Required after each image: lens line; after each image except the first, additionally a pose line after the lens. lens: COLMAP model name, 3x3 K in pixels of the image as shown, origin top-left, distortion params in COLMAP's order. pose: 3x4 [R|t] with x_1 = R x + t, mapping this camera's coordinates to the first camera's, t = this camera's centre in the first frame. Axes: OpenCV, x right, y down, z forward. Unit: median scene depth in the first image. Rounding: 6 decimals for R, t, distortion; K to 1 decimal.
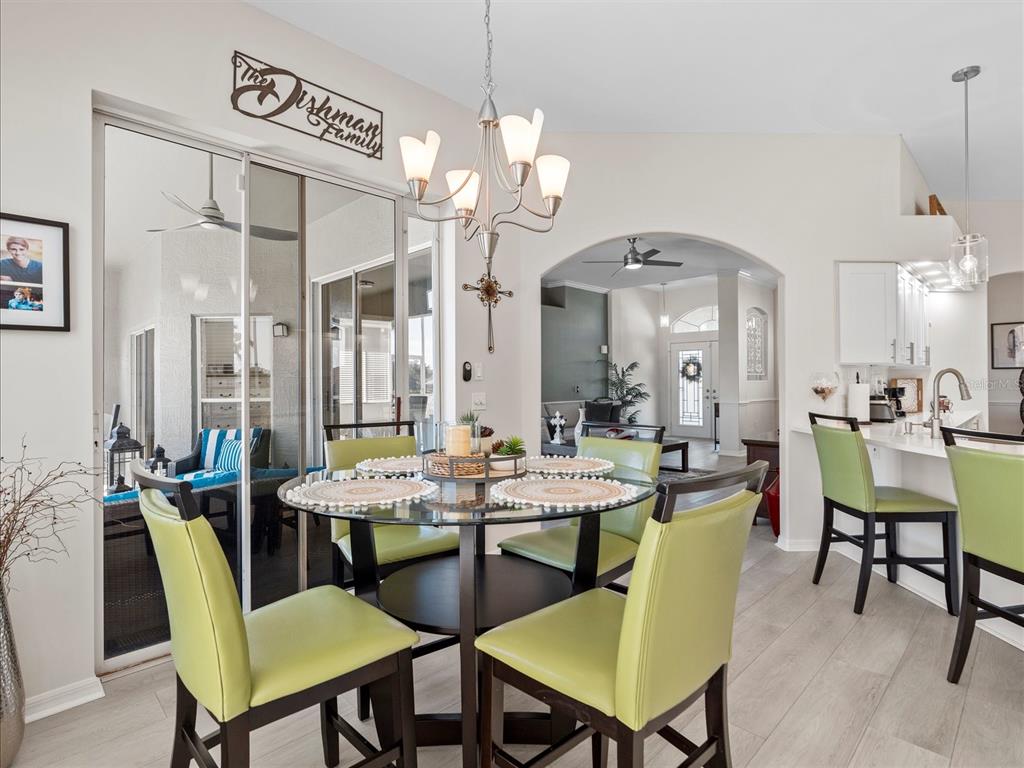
lens RADIAL K [[520.5, 0, 517.2], [0, 520.5, 375.6], [0, 0, 1]] dist [-0.003191, 0.000112]
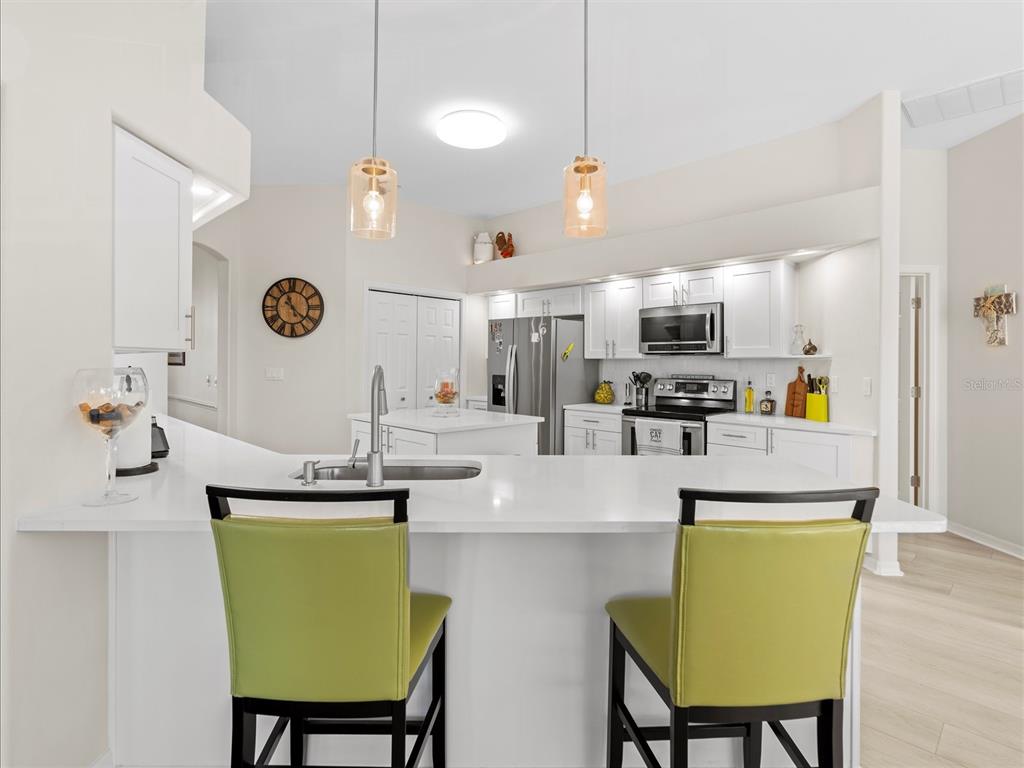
lens RADIAL K [[526.5, 0, 513.0], [0, 526.5, 362.6], [0, 0, 1]] dist [-0.002185, -0.000304]
pose [[0.003972, 0.002958, 0.999988, 0.160691], [-0.014116, 0.999896, -0.002901, -0.014344], [-0.999892, -0.014104, 0.004013, 0.637819]]
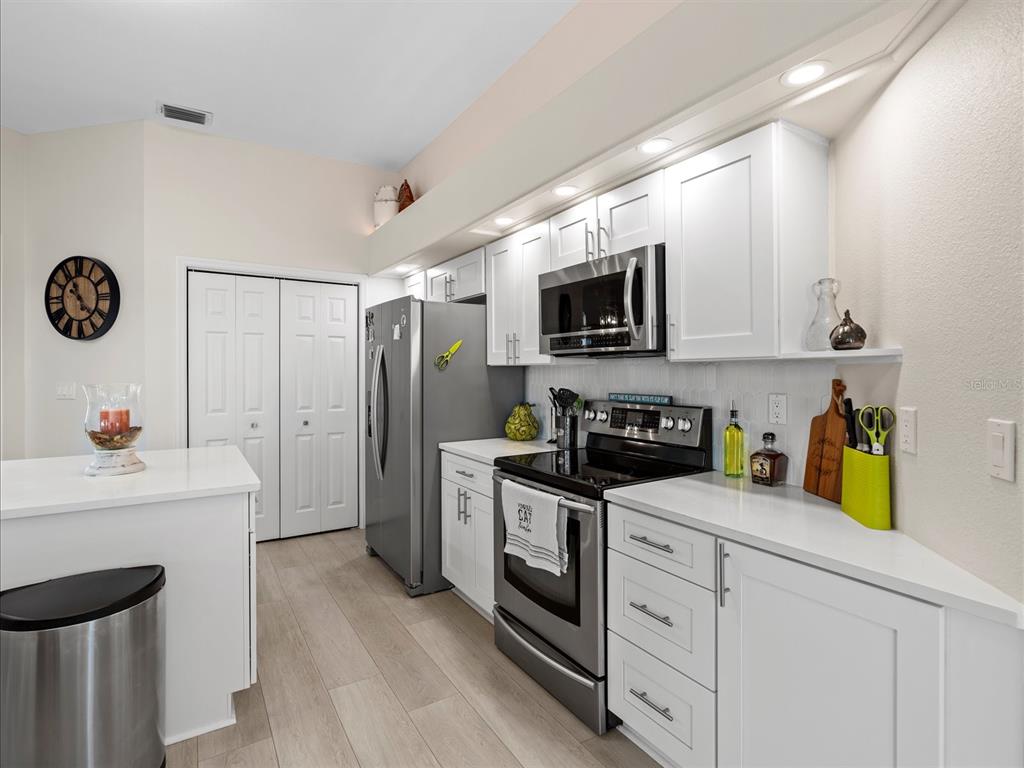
lens RADIAL K [[520.5, 0, 517.2], [0, 520.5, 375.6], [0, 0, 1]] dist [-0.003191, 0.000112]
pose [[0.218003, -0.005188, 0.975934, 0.729624], [-0.007827, 0.999944, 0.007064, -0.021605], [-0.975917, -0.009179, 0.217950, 0.233702]]
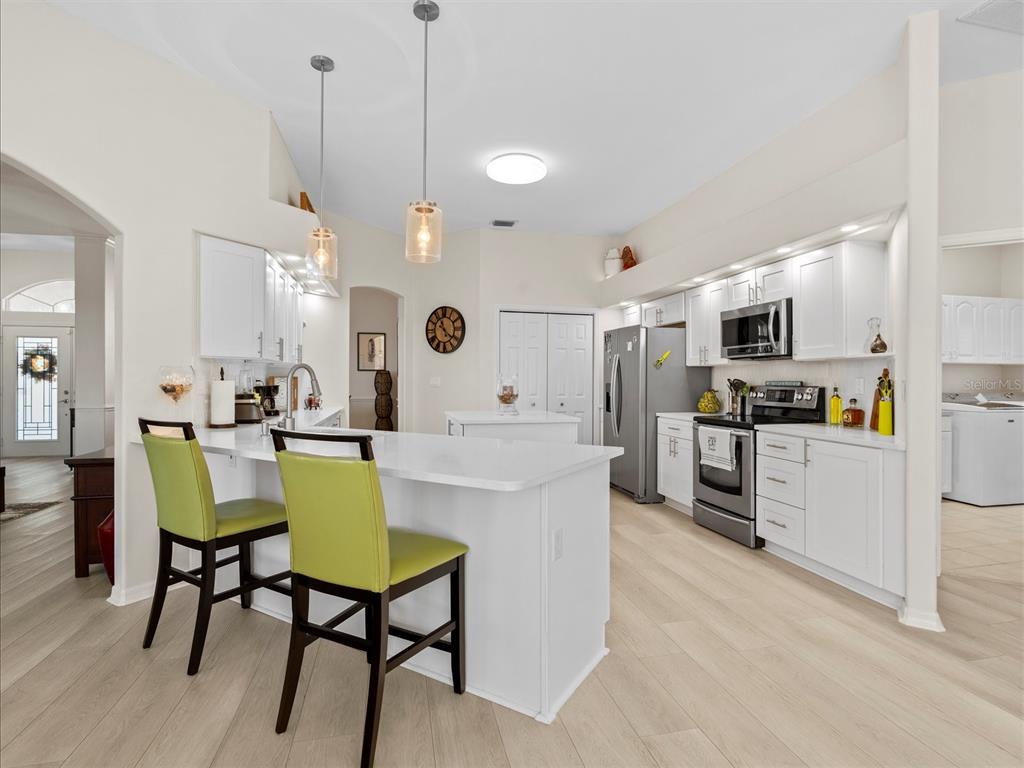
lens RADIAL K [[527.3, 0, 516.8], [0, 527.3, 380.8], [0, 0, 1]] dist [-0.003732, -0.000159]
pose [[0.524373, 0.004822, 0.851475, 0.167812], [-0.012062, 0.999926, 0.001766, 0.008386], [-0.851403, -0.011196, 0.524392, 0.125894]]
